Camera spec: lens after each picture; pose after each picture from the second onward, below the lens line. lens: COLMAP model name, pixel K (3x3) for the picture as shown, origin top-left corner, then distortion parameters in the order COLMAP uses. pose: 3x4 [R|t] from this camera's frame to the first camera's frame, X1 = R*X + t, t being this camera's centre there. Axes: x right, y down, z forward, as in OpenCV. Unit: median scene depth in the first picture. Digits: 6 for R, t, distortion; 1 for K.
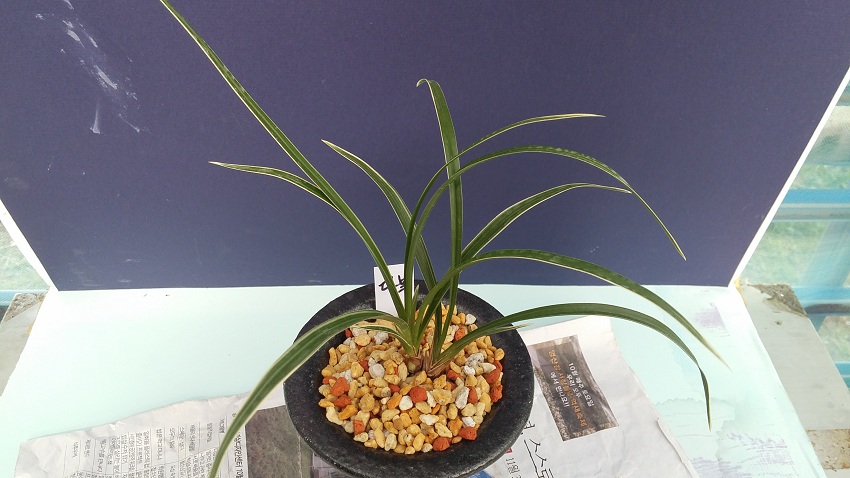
lens RADIAL K [[735.4, 0, 428.6], [0, 735.4, 238.0], [0, 0, 1]] dist [0.079254, -0.120784]
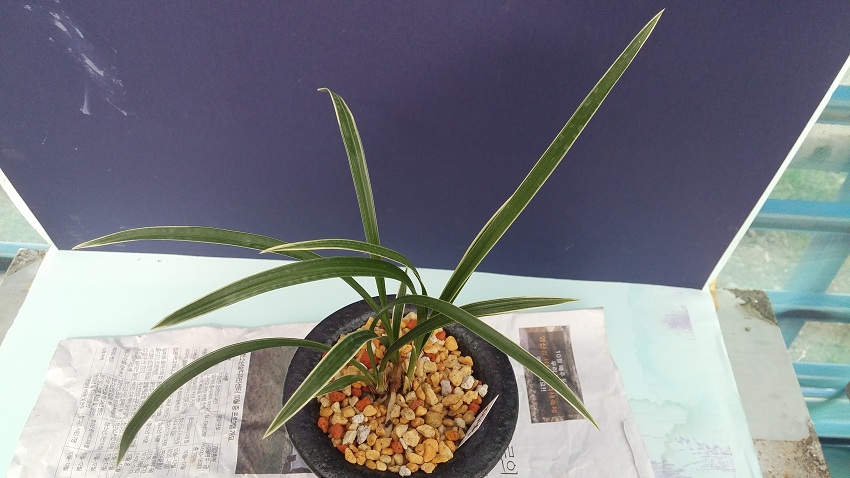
lens RADIAL K [[735.4, 0, 428.6], [0, 735.4, 238.0], [0, 0, 1]] dist [0.079254, -0.120784]
pose [[0.996690, 0.068657, -0.043526, 0.075321], [-0.064827, 0.994354, 0.084011, -0.071900], [0.049048, -0.080911, 0.995514, -0.026871]]
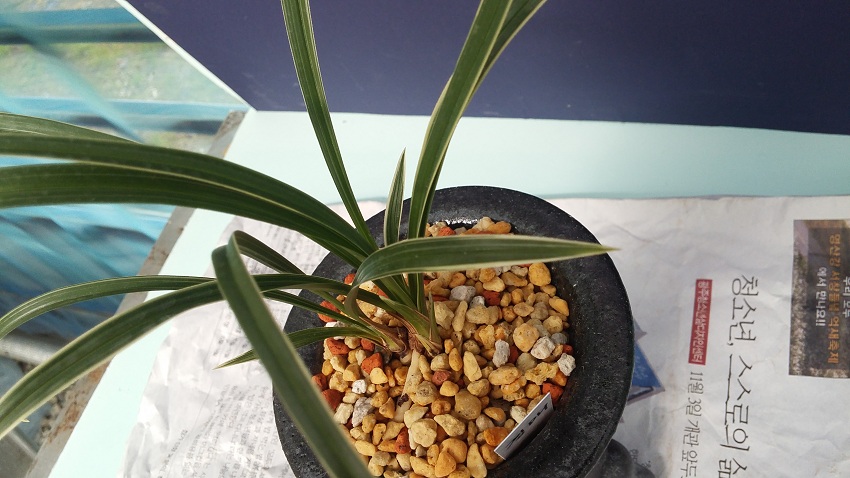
lens RADIAL K [[742.5, 0, 425.0], [0, 742.5, 239.0], [0, 0, 1]] dist [0.075774, -0.128420]
pose [[0.849180, 0.131648, -0.511431, 0.227563], [0.035802, 0.951851, 0.304462, -0.063160], [0.526888, -0.276853, 0.803580, 0.293636]]
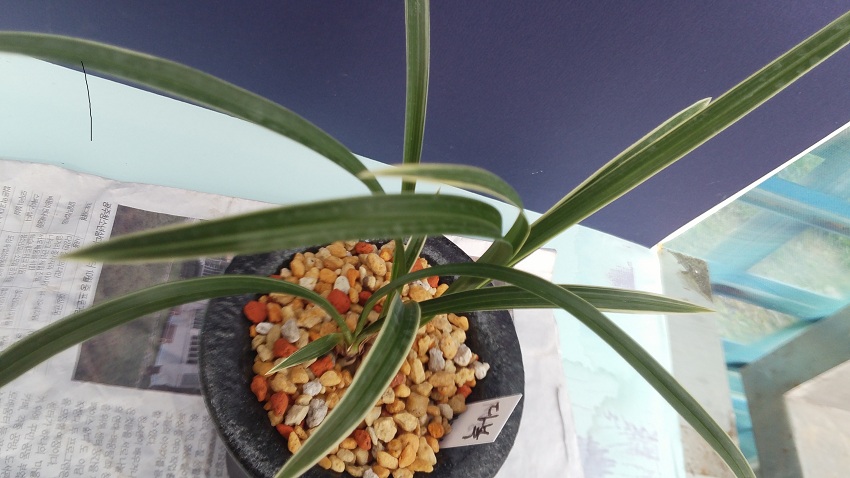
lens RADIAL K [[735.6, 0, 429.7], [0, 735.6, 212.2], [0, 0, 1]] dist [0.080834, -0.154888]
pose [[0.937223, 0.285059, 0.200883, -0.052008], [-0.320894, 0.930473, 0.176766, -0.054371], [-0.136528, -0.230132, 0.963535, 0.184313]]
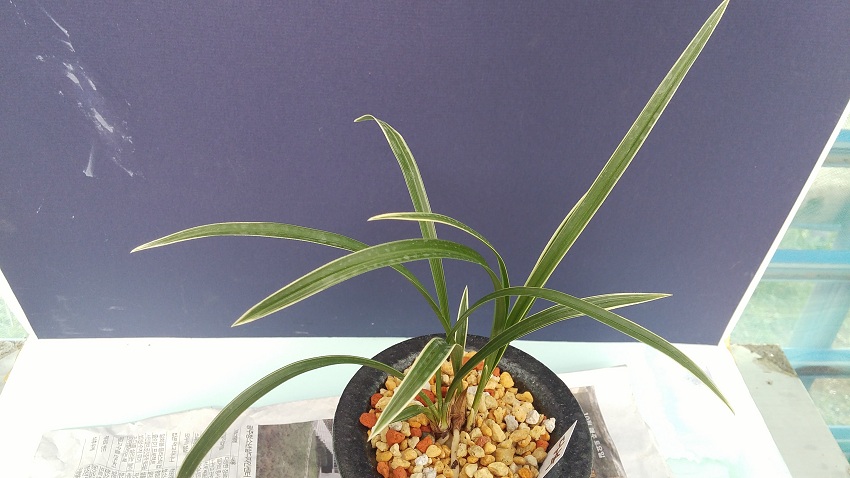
lens RADIAL K [[735.4, 0, 428.6], [0, 735.4, 238.0], [0, 0, 1]] dist [0.079254, -0.120784]
pose [[0.999560, 0.018997, 0.022784, -0.011499], [-0.016935, 0.996023, -0.087474, 0.017062], [-0.024355, 0.087050, 0.995906, 0.004792]]
